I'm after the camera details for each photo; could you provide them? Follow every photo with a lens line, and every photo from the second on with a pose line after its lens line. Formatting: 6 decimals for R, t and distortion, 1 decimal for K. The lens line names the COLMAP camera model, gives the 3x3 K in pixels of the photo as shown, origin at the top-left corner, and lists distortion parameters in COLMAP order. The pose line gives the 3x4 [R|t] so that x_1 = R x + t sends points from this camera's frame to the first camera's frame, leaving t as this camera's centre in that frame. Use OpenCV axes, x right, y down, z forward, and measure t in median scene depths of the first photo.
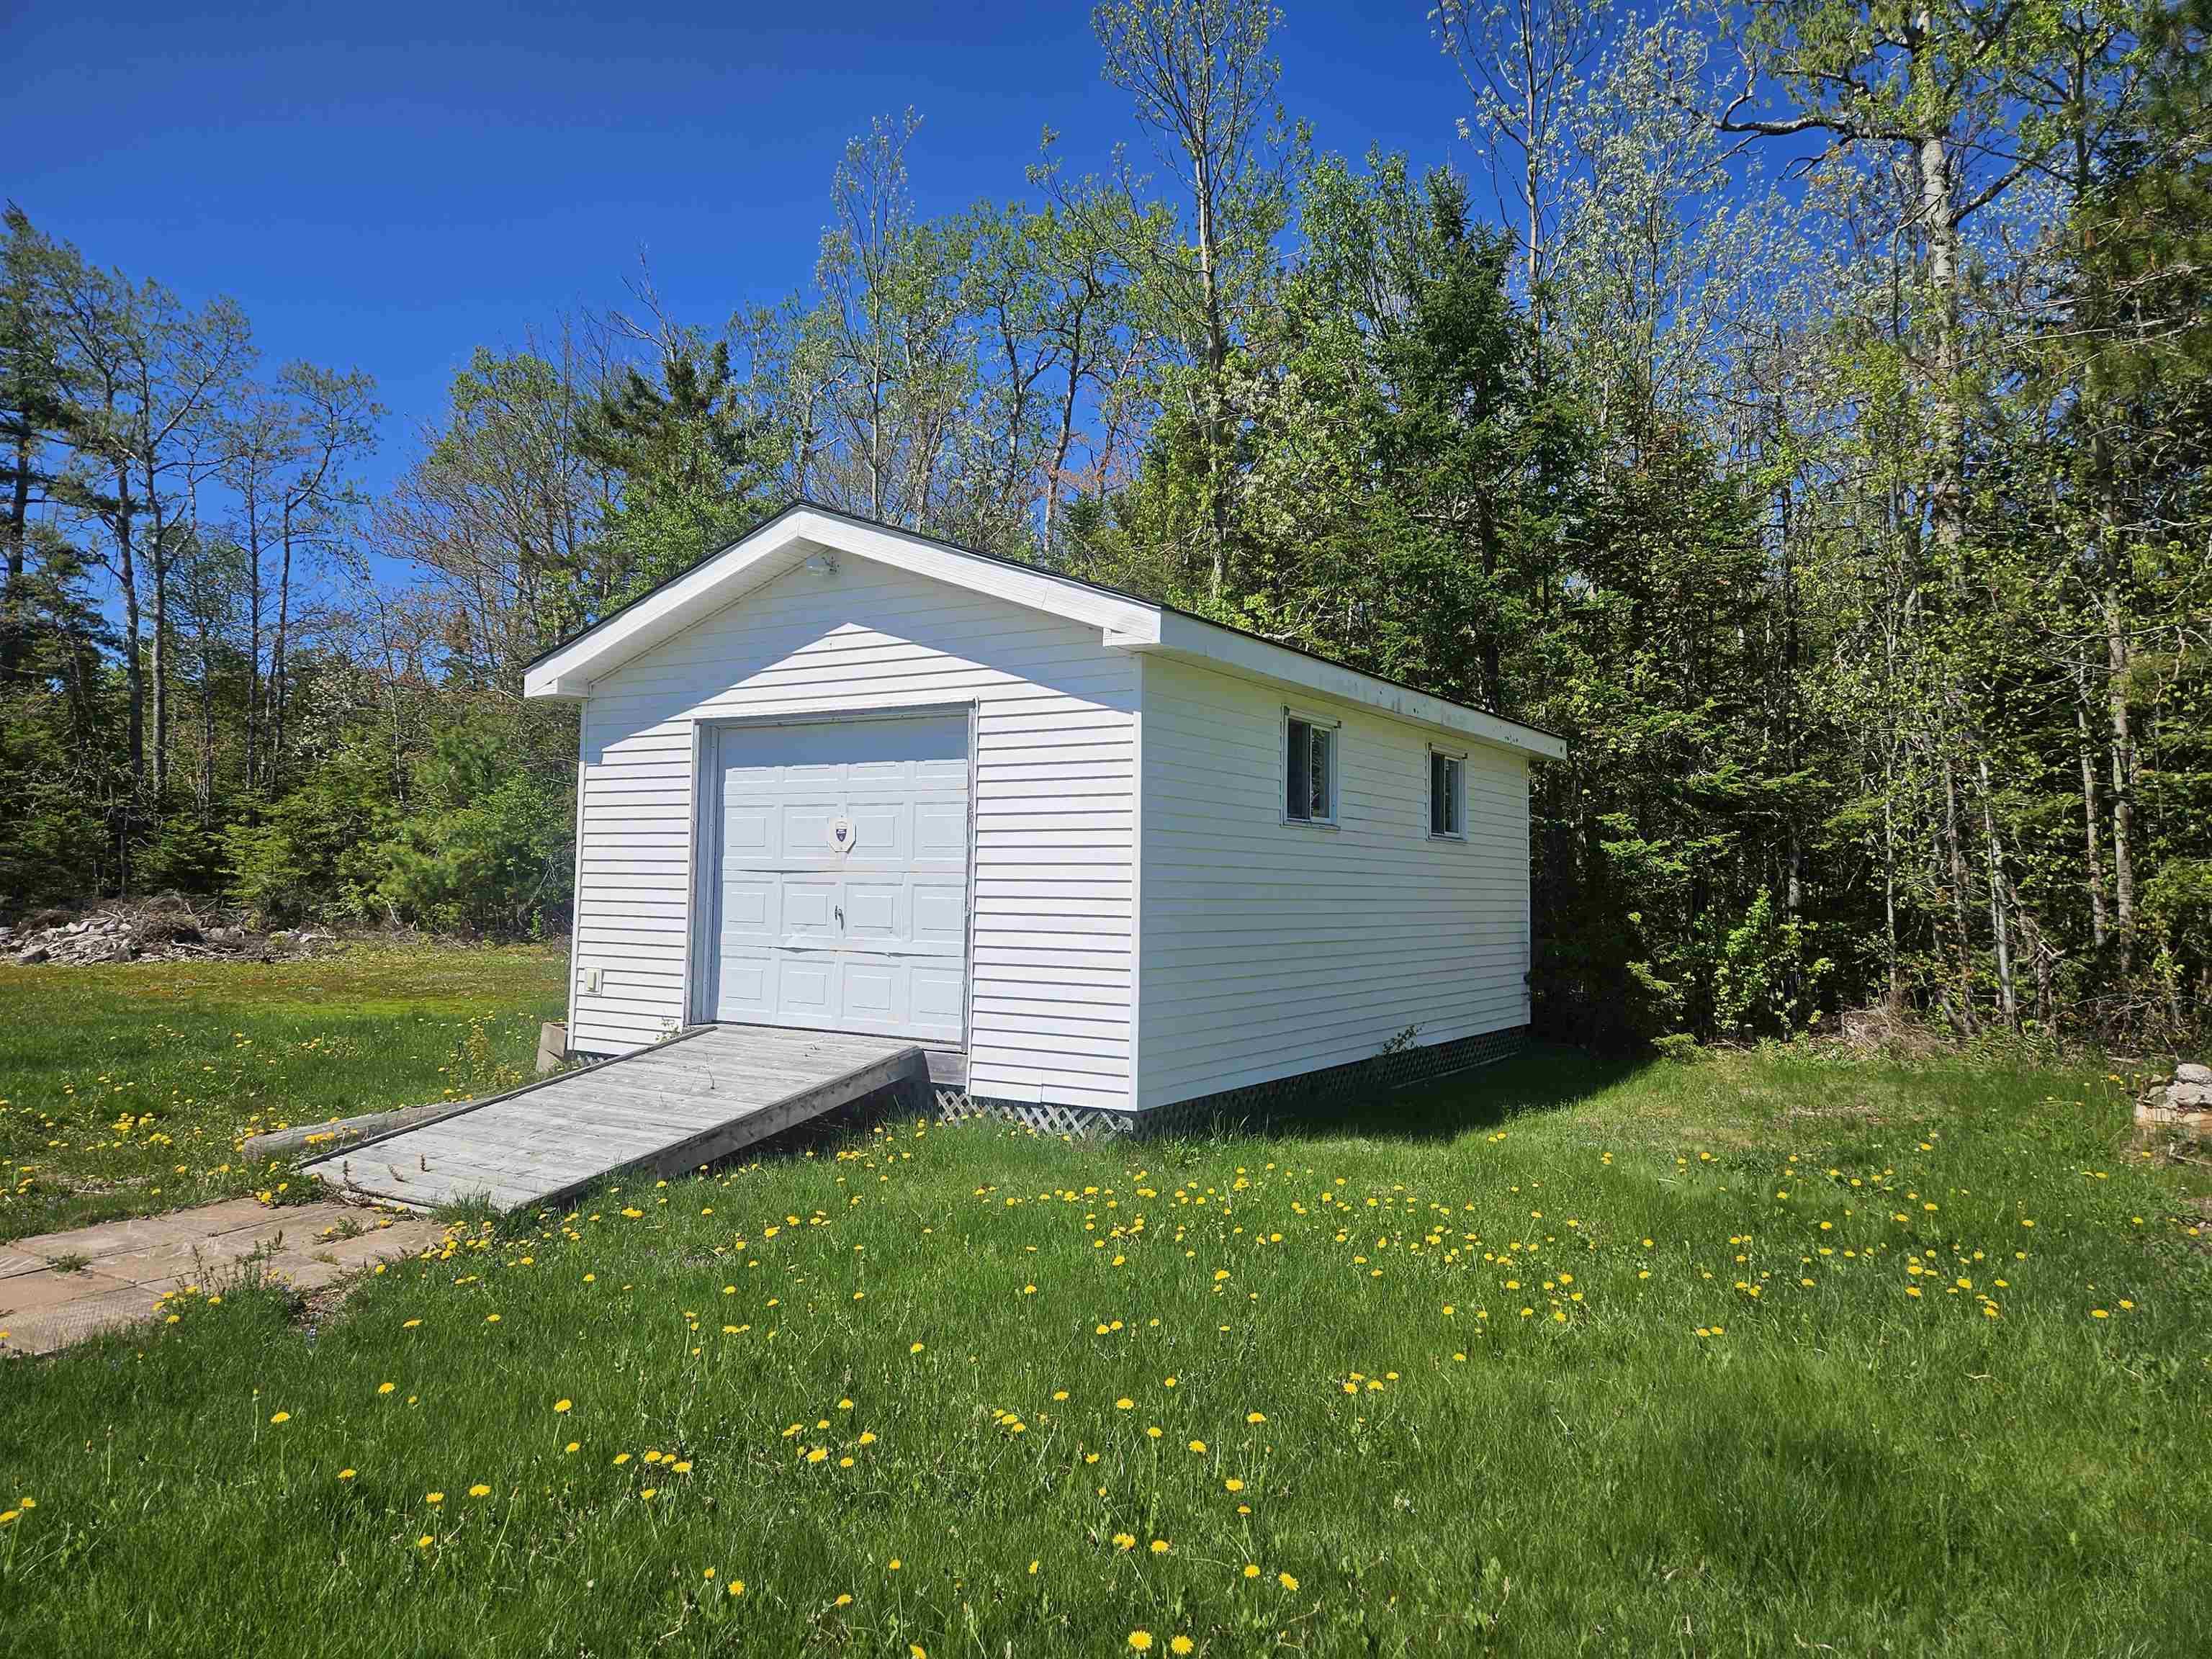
lens RADIAL K [[1508.6, 0, 1104.6], [0, 1508.6, 826.9], [0, 0, 1]] dist [0.010244, 0.000140]
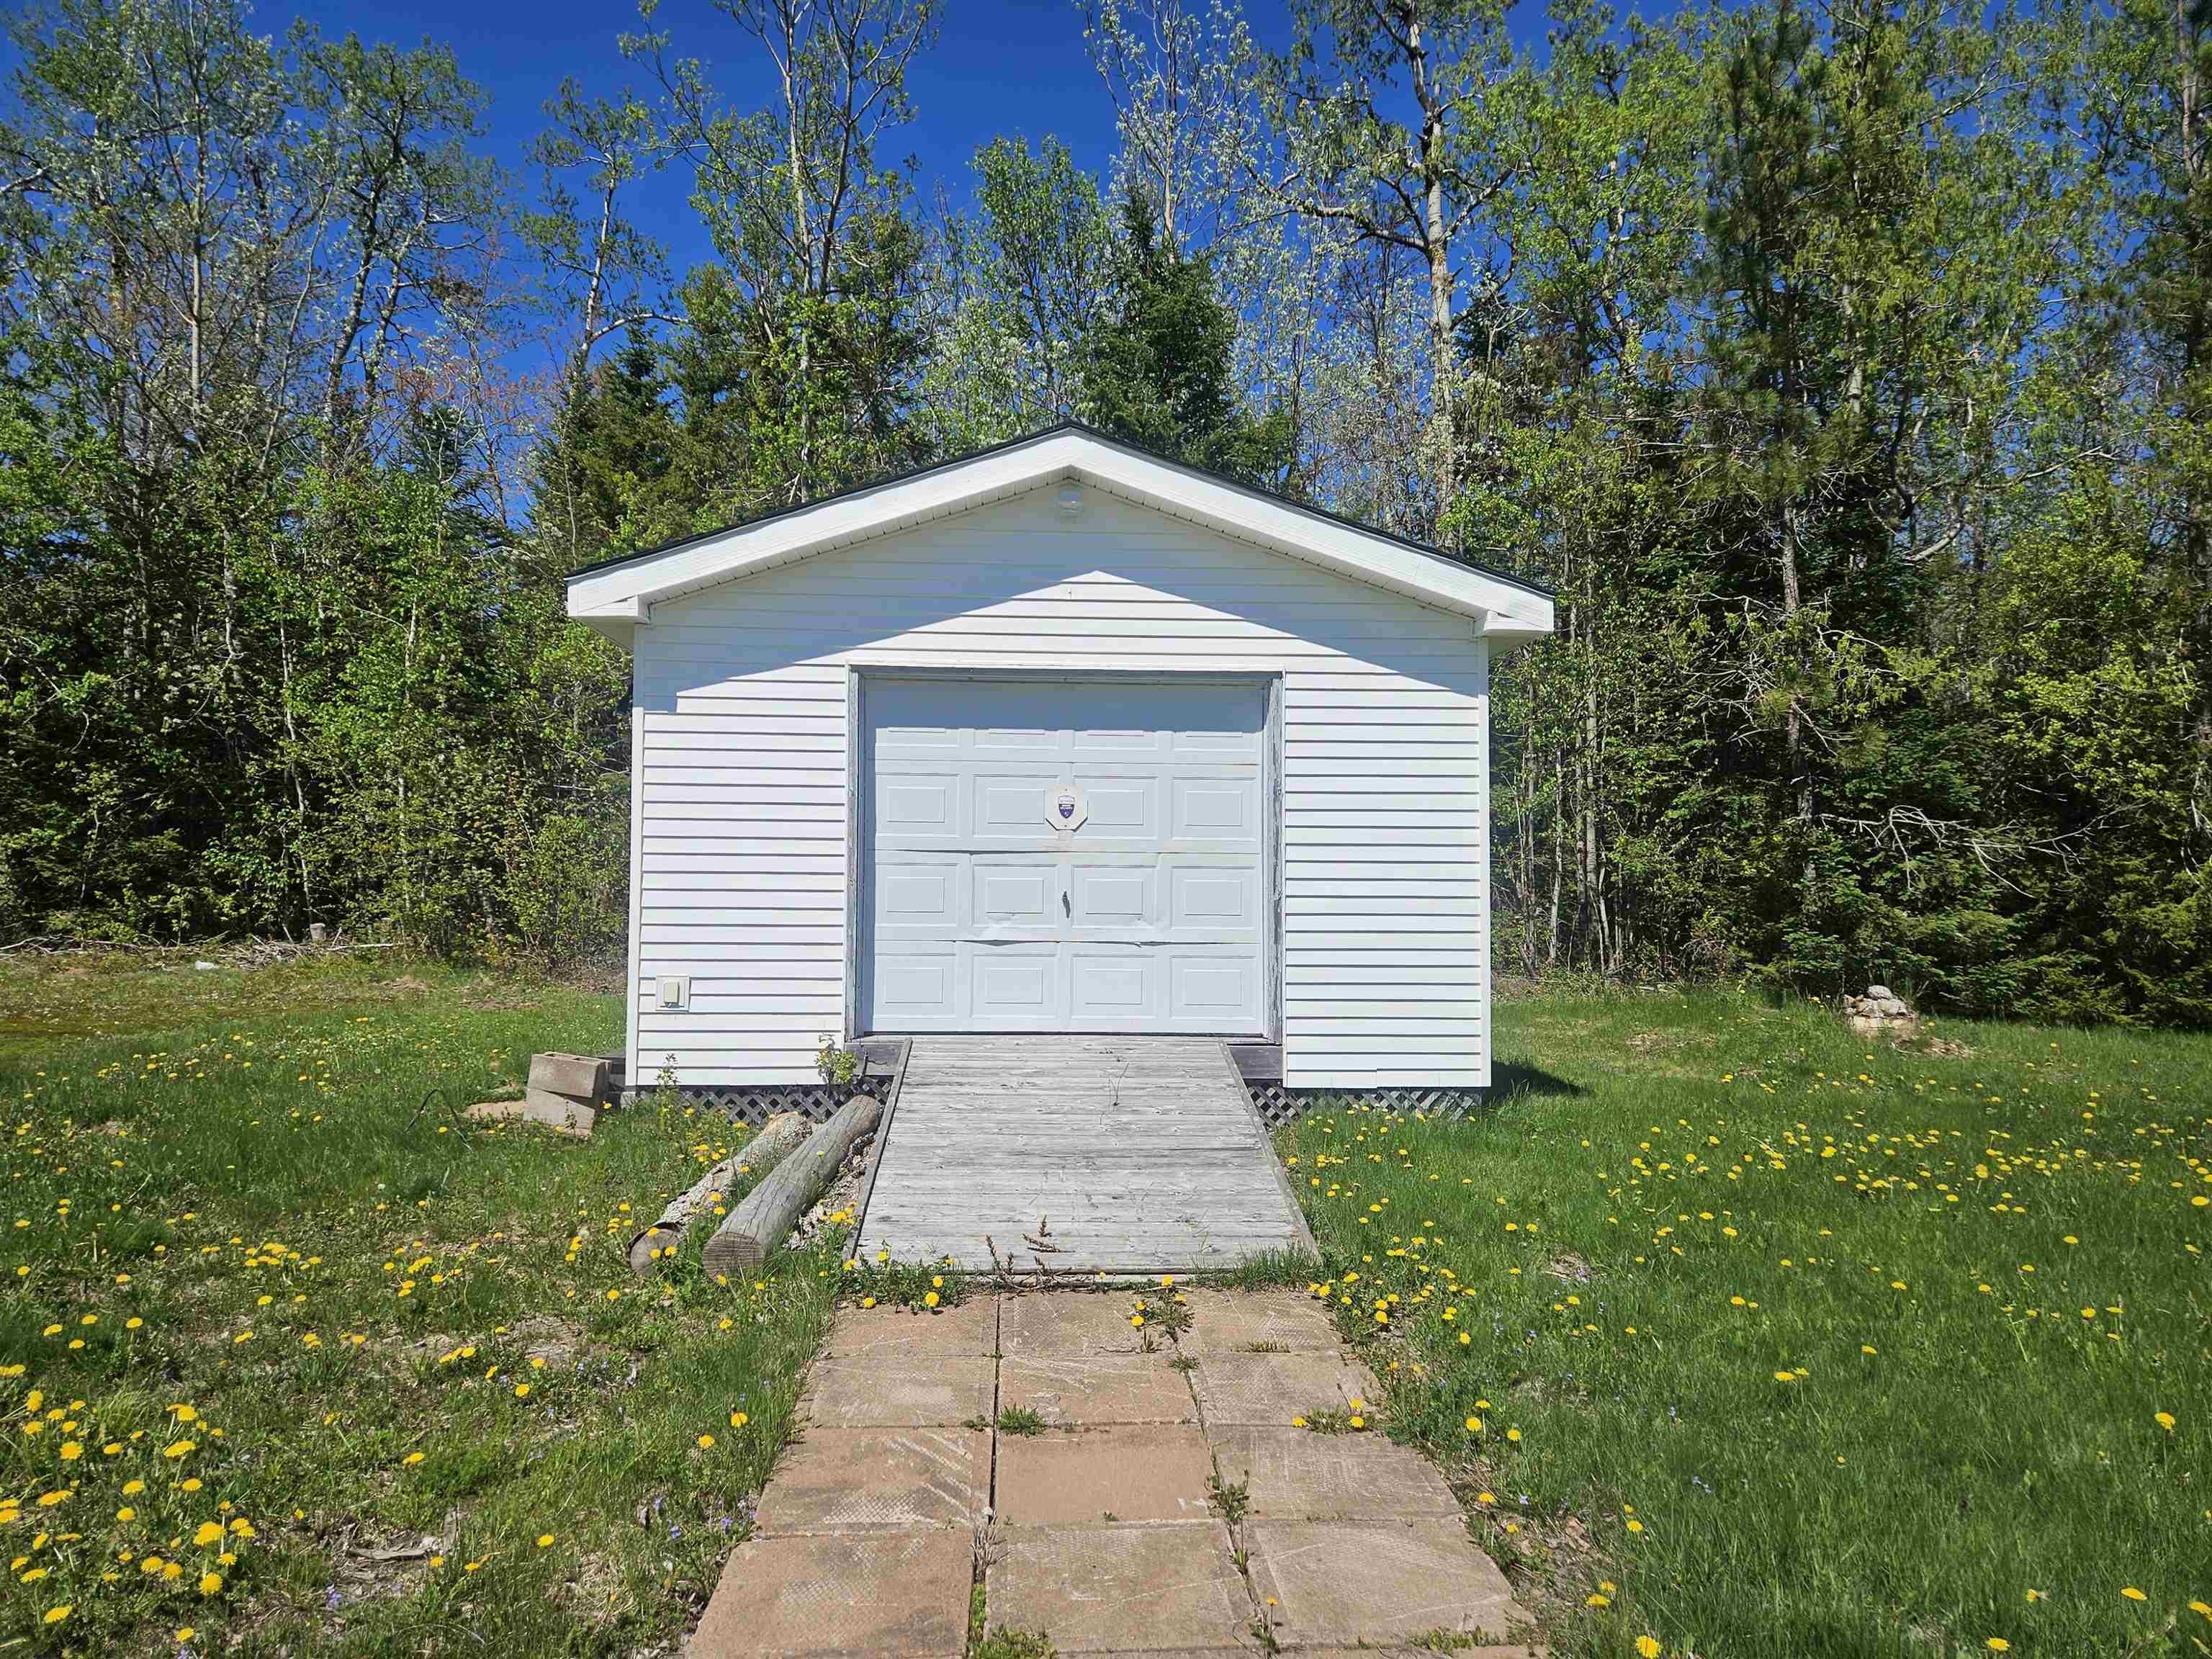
lens RADIAL K [[1508.6, 0, 1102.2], [0, 1508.6, 827.6], [0, 0, 1]] dist [0.010244, 0.000140]
pose [[0.819366, -0.009918, 0.573184, -0.689918], [-0.019814, 0.998763, 0.045607, -0.025909], [-0.572928, -0.048726, 0.818156, 0.280523]]
